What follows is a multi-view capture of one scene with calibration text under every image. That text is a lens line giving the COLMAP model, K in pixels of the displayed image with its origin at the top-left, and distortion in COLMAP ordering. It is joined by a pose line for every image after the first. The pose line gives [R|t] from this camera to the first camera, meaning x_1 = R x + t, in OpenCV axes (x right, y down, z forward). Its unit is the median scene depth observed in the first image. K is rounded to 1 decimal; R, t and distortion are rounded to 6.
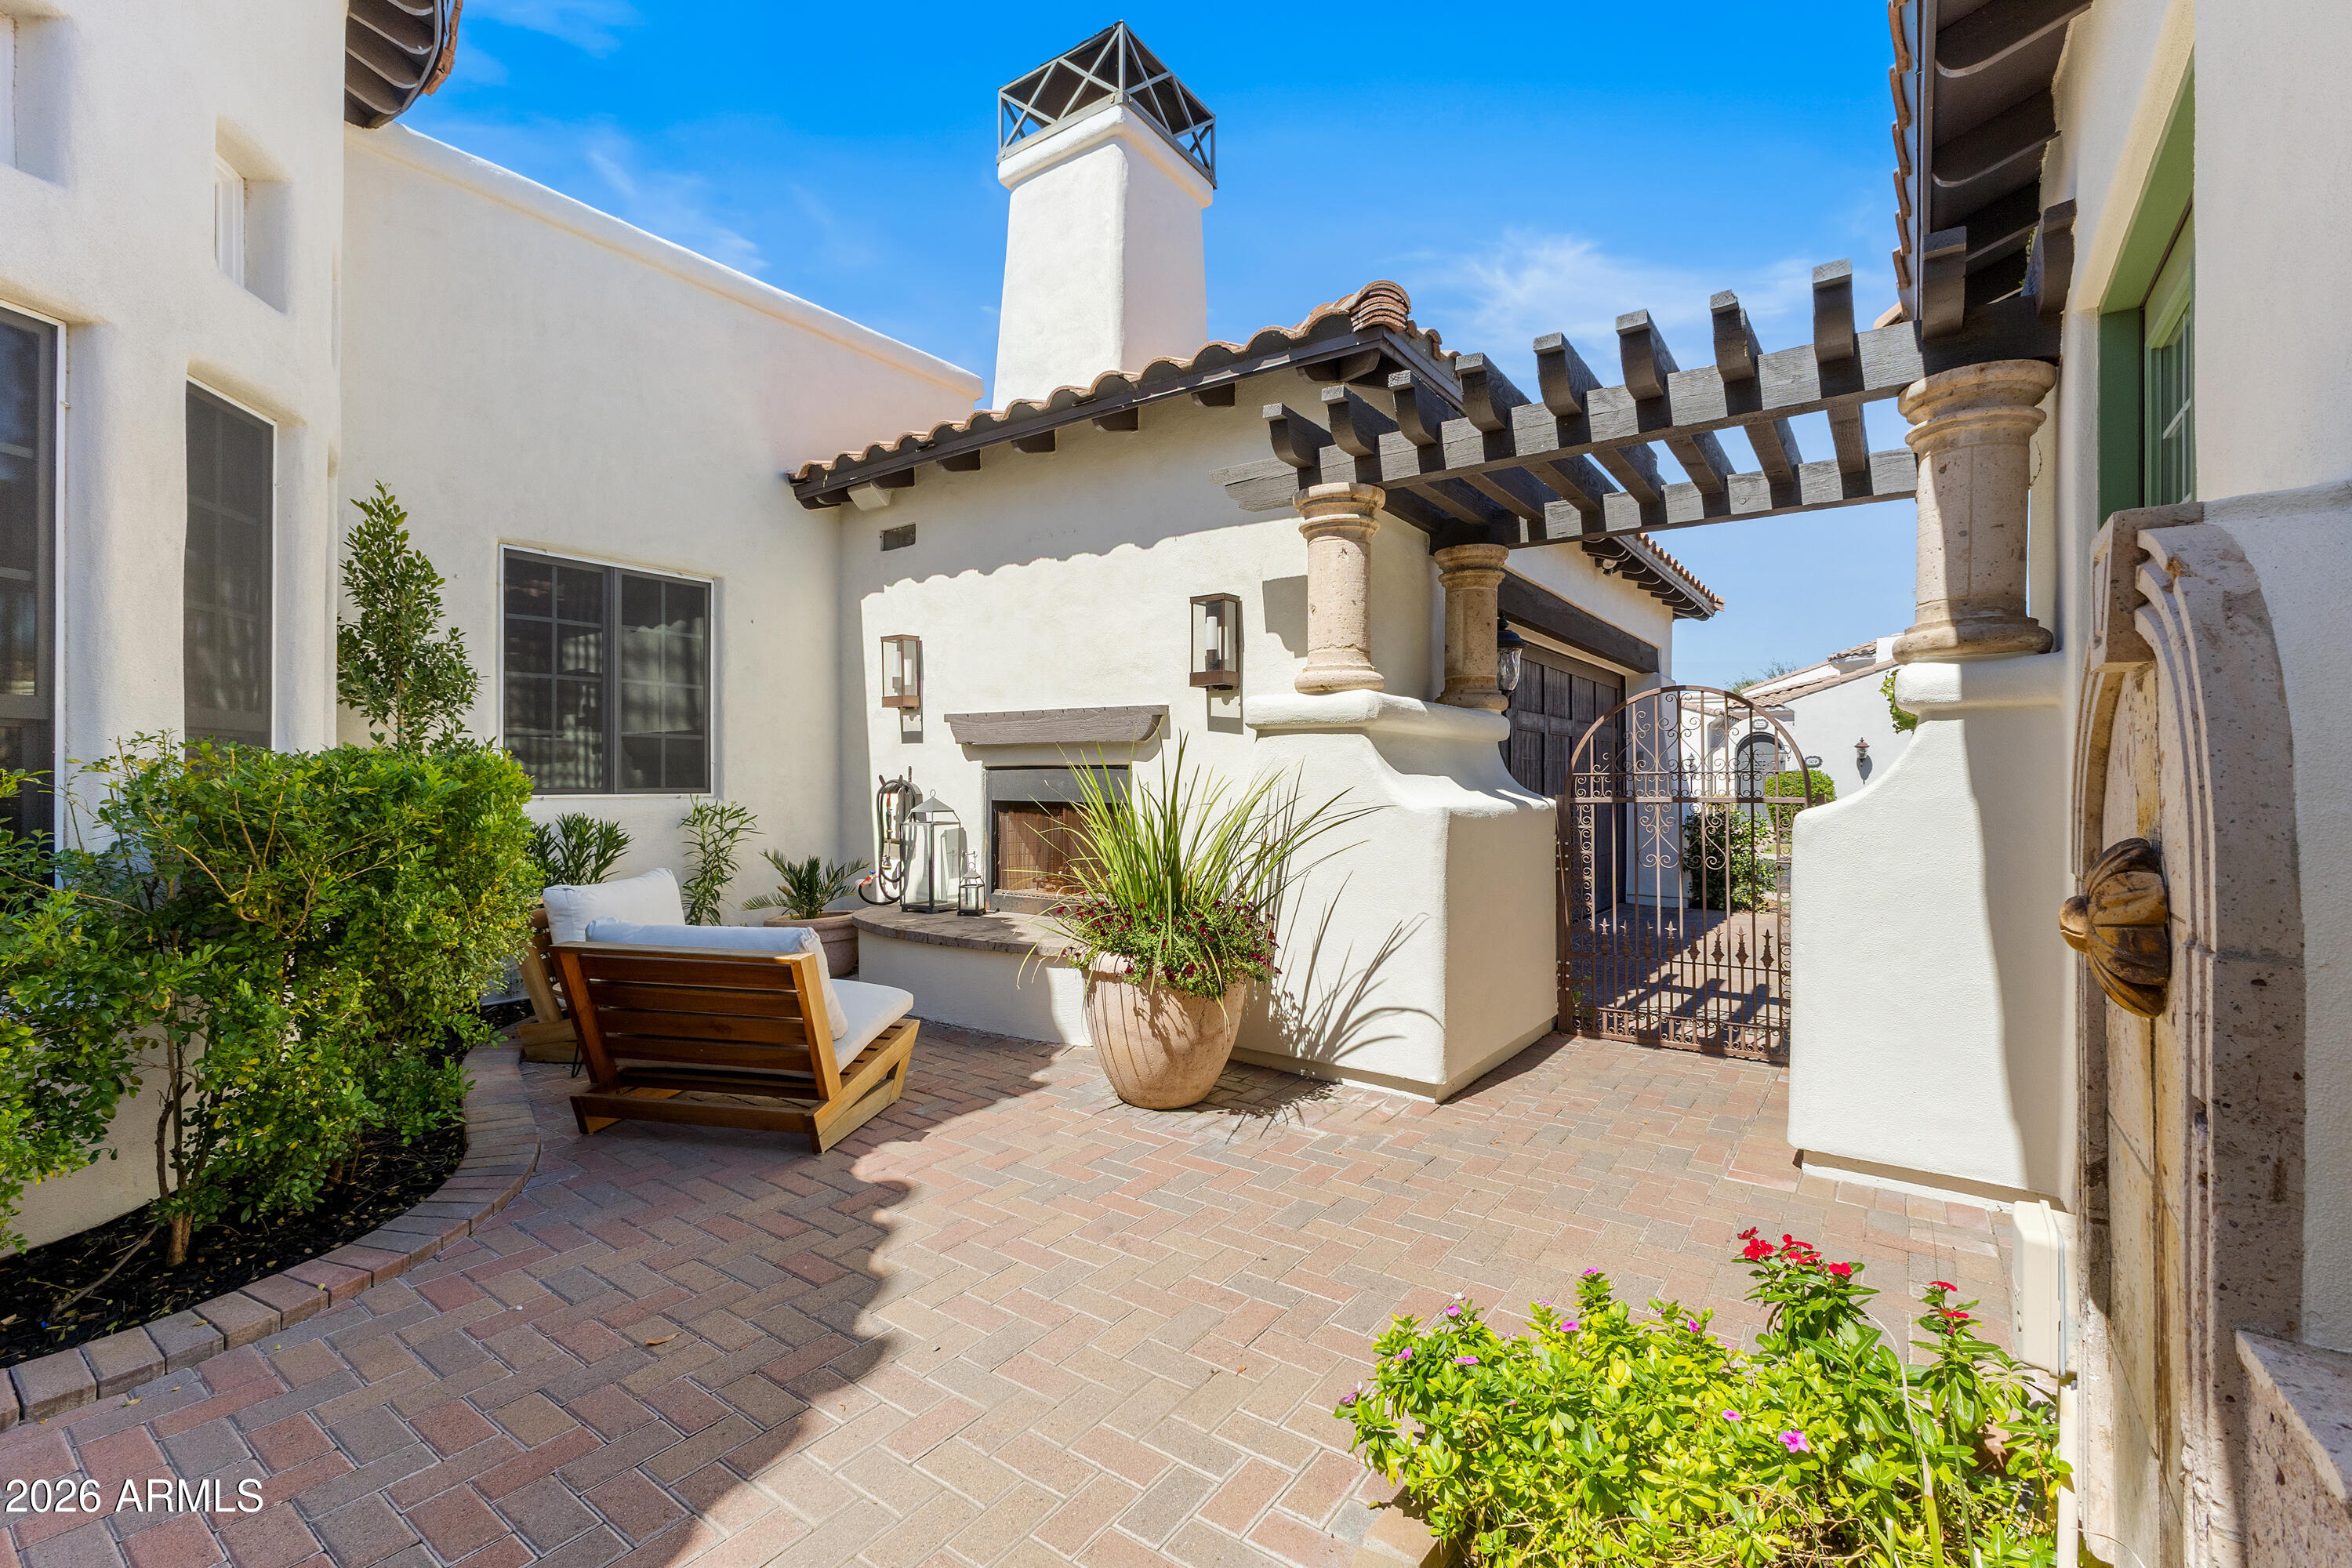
lens RADIAL K [[1004.6, 0, 1182.1], [0, 1004.6, 778.1], [0, 0, 1]] dist [-0.000445, -0.000081]
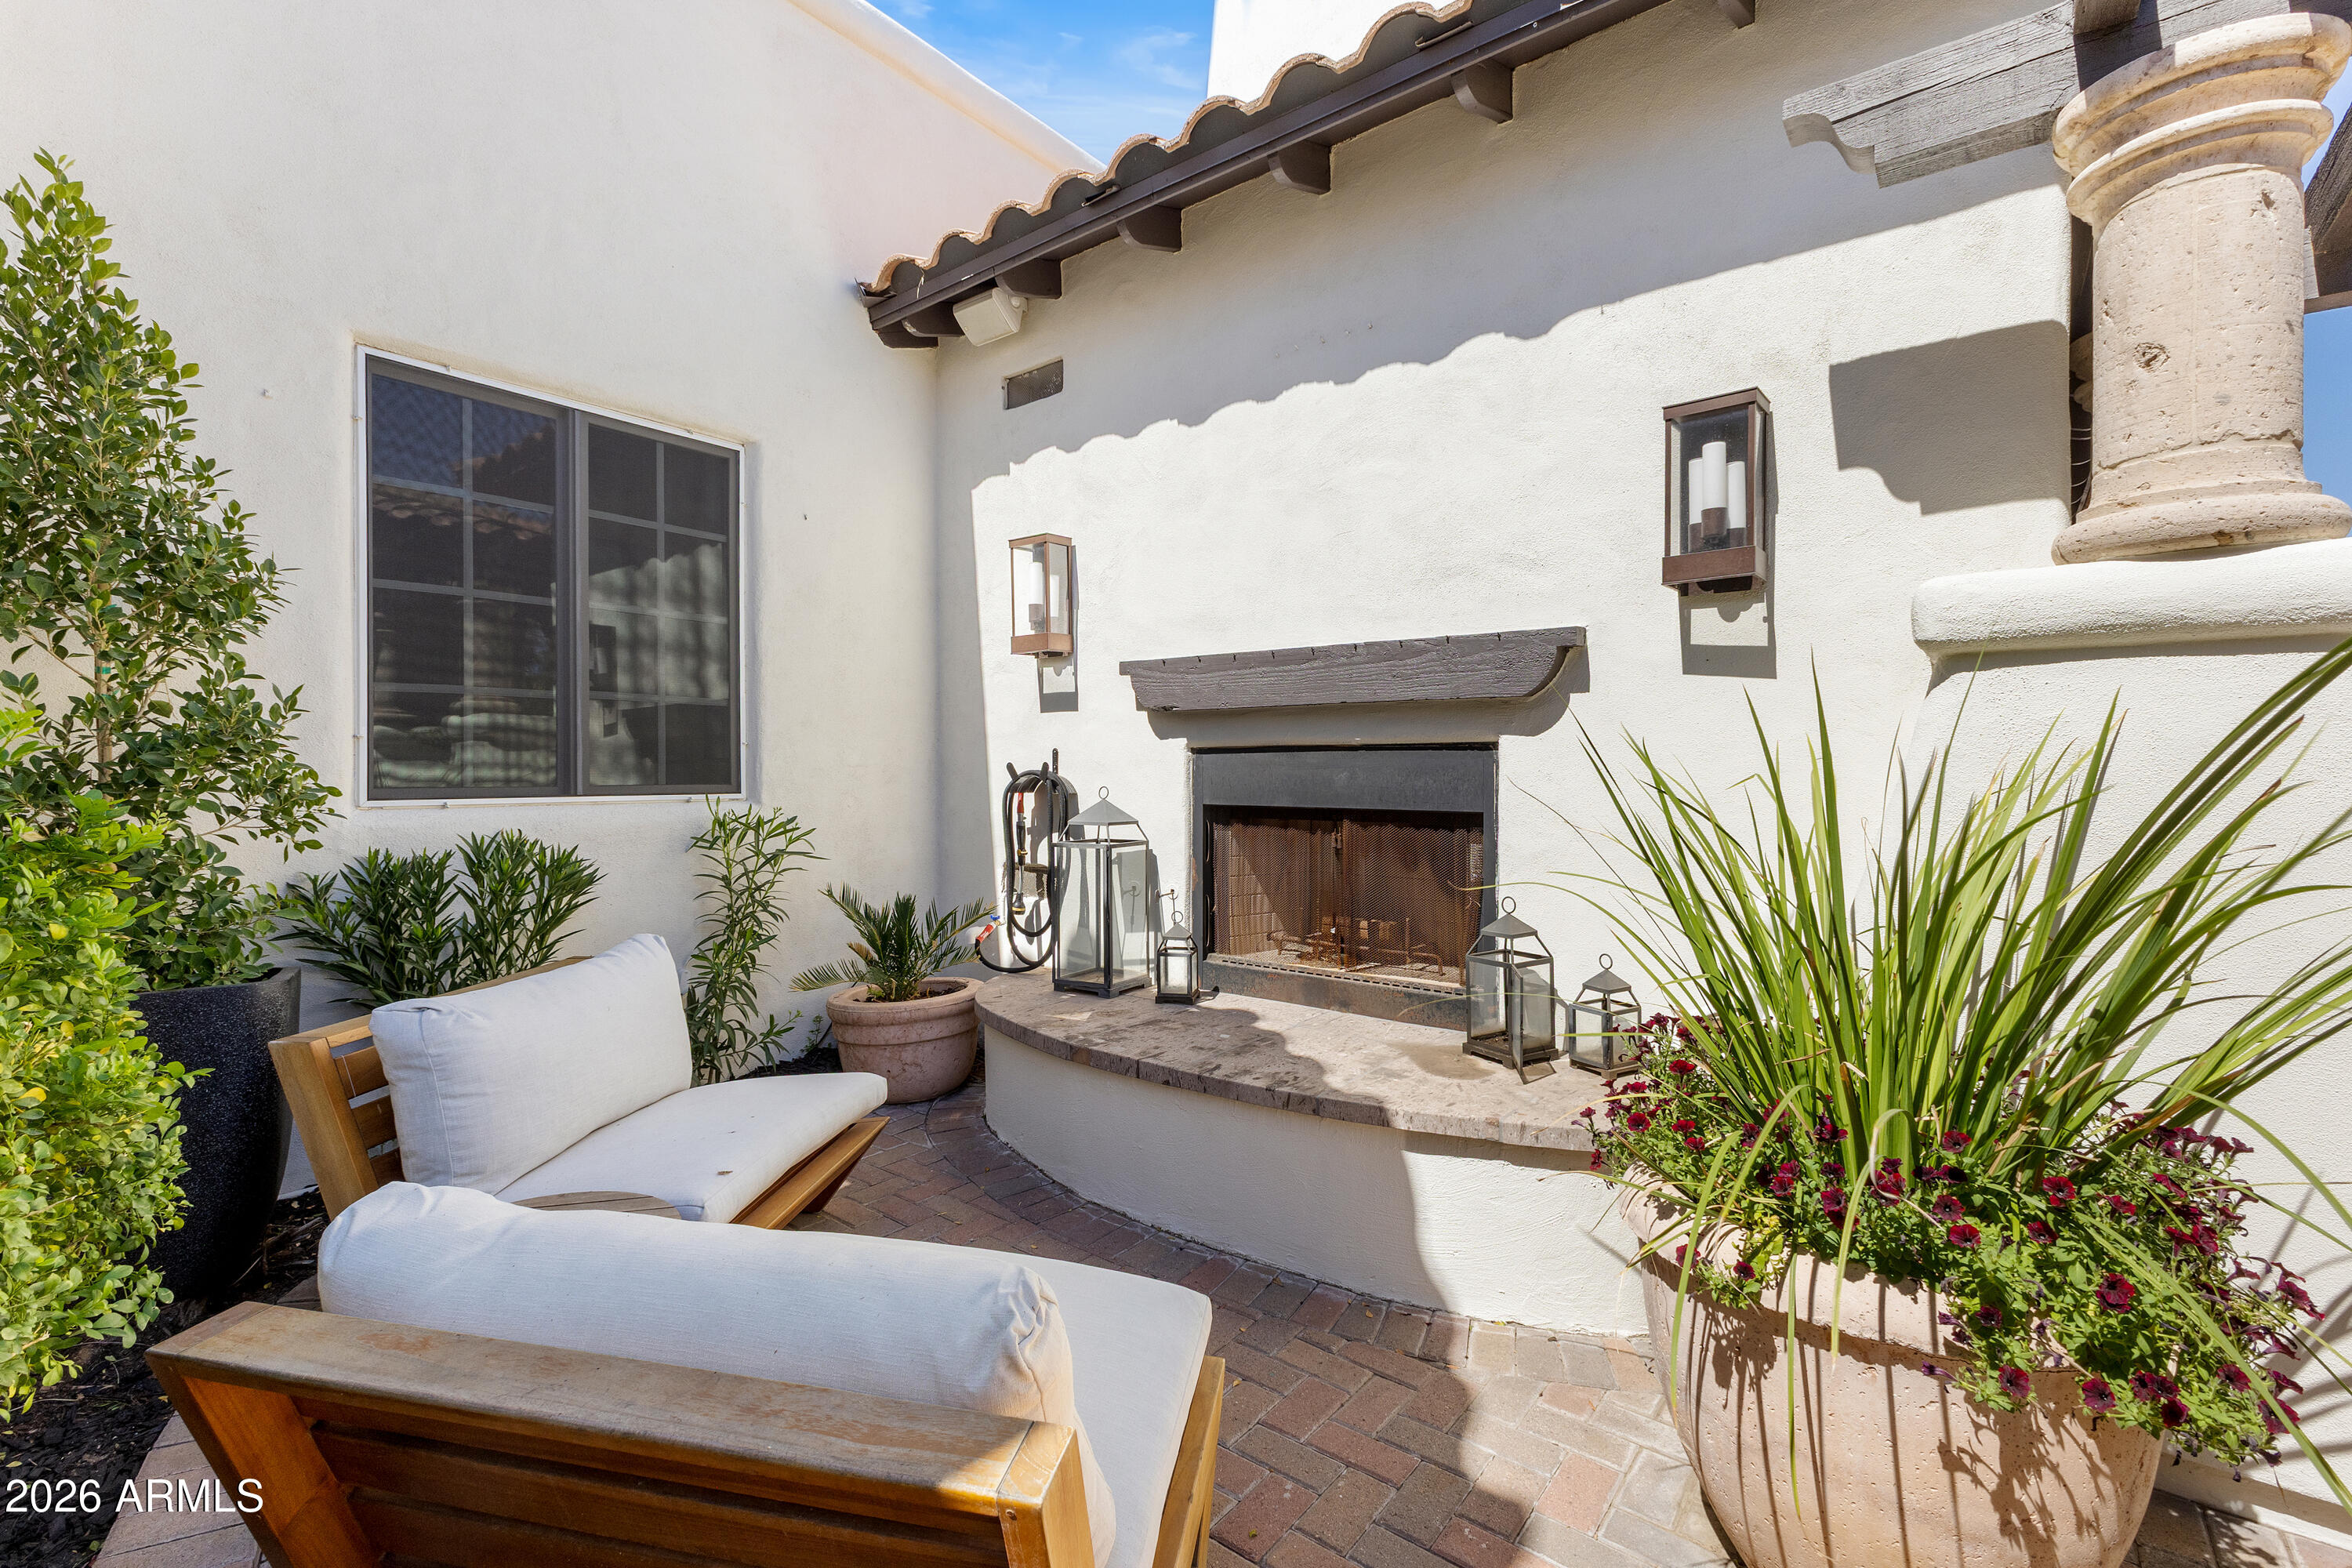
lens RADIAL K [[1012.7, 0, 1180.5], [0, 1012.7, 768.6], [0, 0, 1]] dist [0.003567, 0.000451]
pose [[0.999139, -0.003012, -0.041379, -0.177632], [0.003093, 0.999993, 0.001895, -0.000342], [0.041373, -0.002021, 0.999142, 0.398525]]
